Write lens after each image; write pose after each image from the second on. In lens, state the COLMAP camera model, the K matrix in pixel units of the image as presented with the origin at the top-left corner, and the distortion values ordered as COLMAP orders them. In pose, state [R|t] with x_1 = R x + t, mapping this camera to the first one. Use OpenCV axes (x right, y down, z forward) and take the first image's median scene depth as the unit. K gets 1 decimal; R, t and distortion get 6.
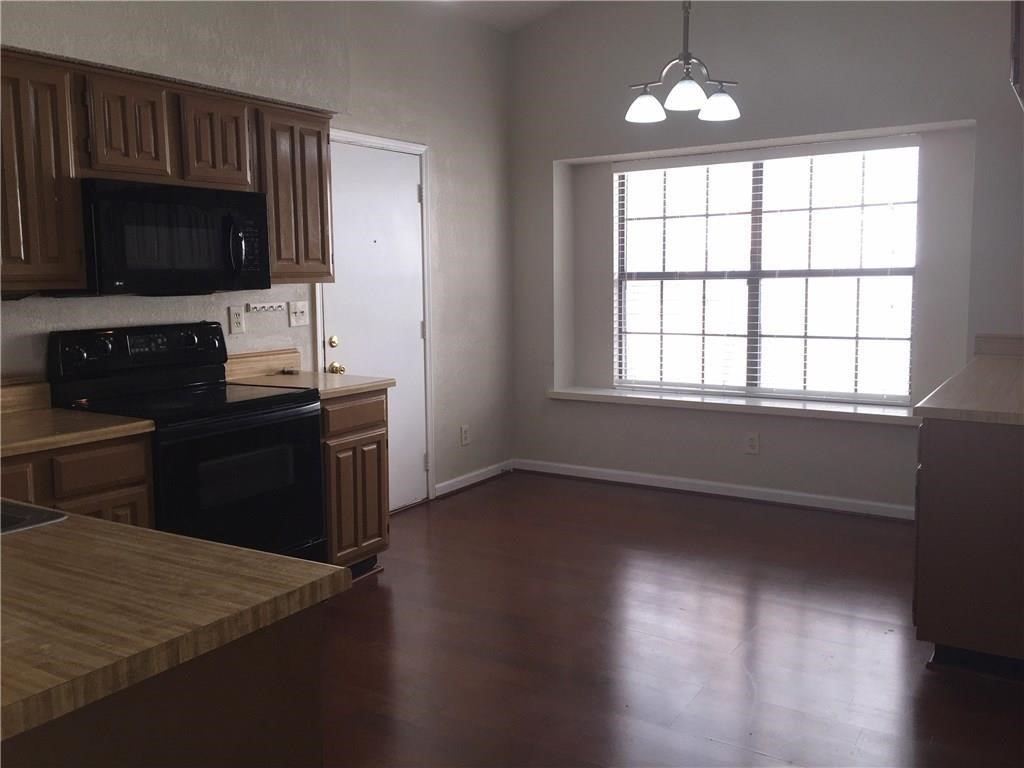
lens RADIAL K [[870.4, 0, 513.1], [0, 870.4, 362.3], [0, 0, 1]] dist [0.006344, 0.001794]
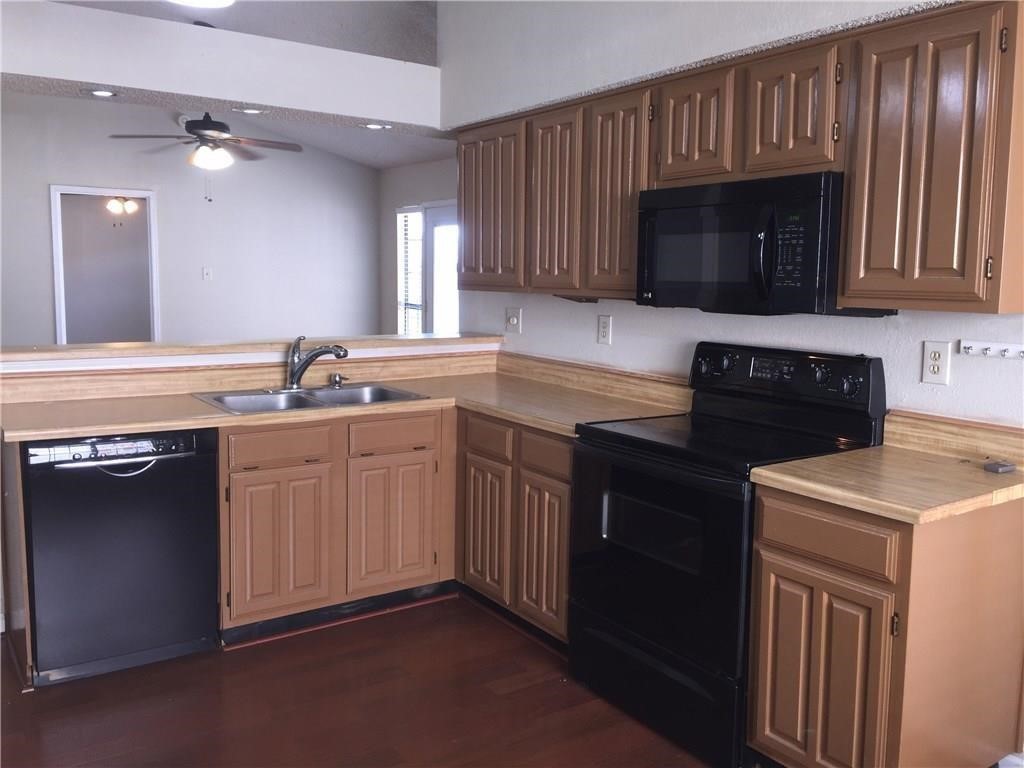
lens RADIAL K [[870.4, 0, 513.1], [0, 870.4, 362.3], [0, 0, 1]] dist [0.006344, 0.001794]
pose [[-0.394071, 0.096679, -0.913981, 0.446083], [-0.104682, 0.983259, 0.149142, -0.126118], [0.913099, 0.154449, -0.377353, 1.070143]]
